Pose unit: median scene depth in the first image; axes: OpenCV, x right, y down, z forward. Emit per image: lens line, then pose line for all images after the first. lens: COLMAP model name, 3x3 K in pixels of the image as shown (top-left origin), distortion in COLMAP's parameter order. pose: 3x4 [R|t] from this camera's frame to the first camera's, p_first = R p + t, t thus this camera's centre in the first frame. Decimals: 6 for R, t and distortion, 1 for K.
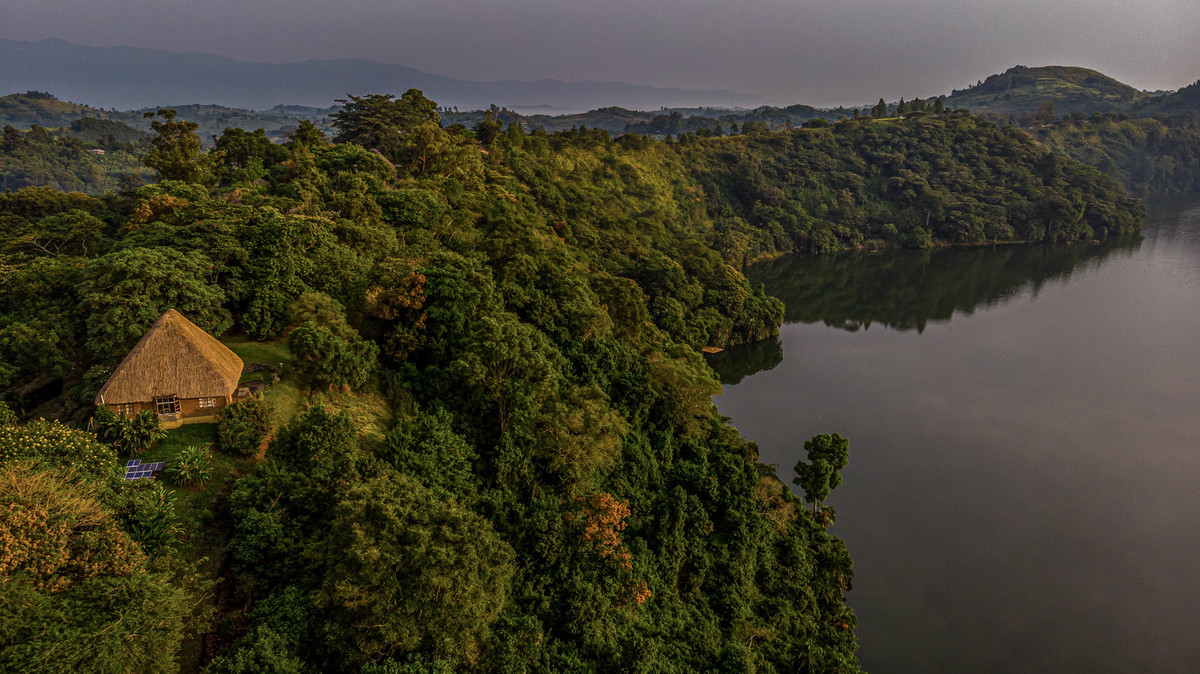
lens RADIAL K [[859.8, 0, 600.1], [0, 859.8, 337.0], [0, 0, 1]] dist [0.005888, 0.006852]
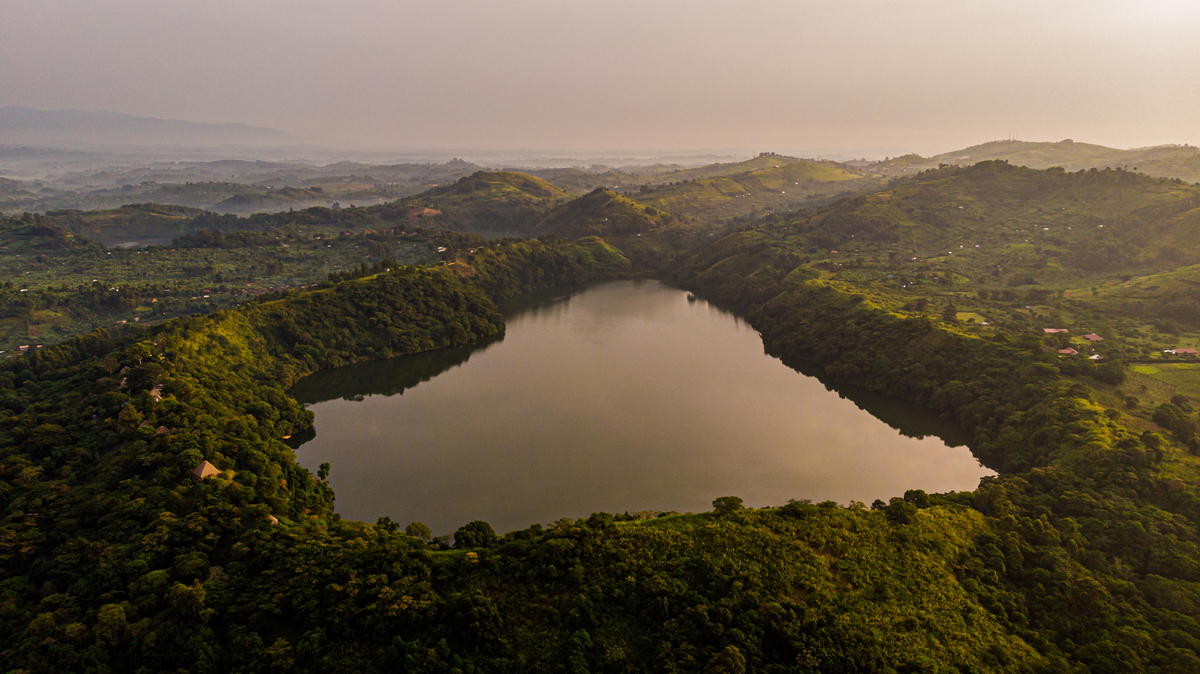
lens RADIAL K [[859.8, 0, 599.6], [0, 859.8, 337.9], [0, 0, 1]] dist [0.005888, 0.006852]
pose [[0.865144, -0.090846, 0.493227, -0.154532], [0.106267, 0.994332, -0.003255, -0.088456], [-0.490136, 0.055230, 0.869894, -0.874520]]
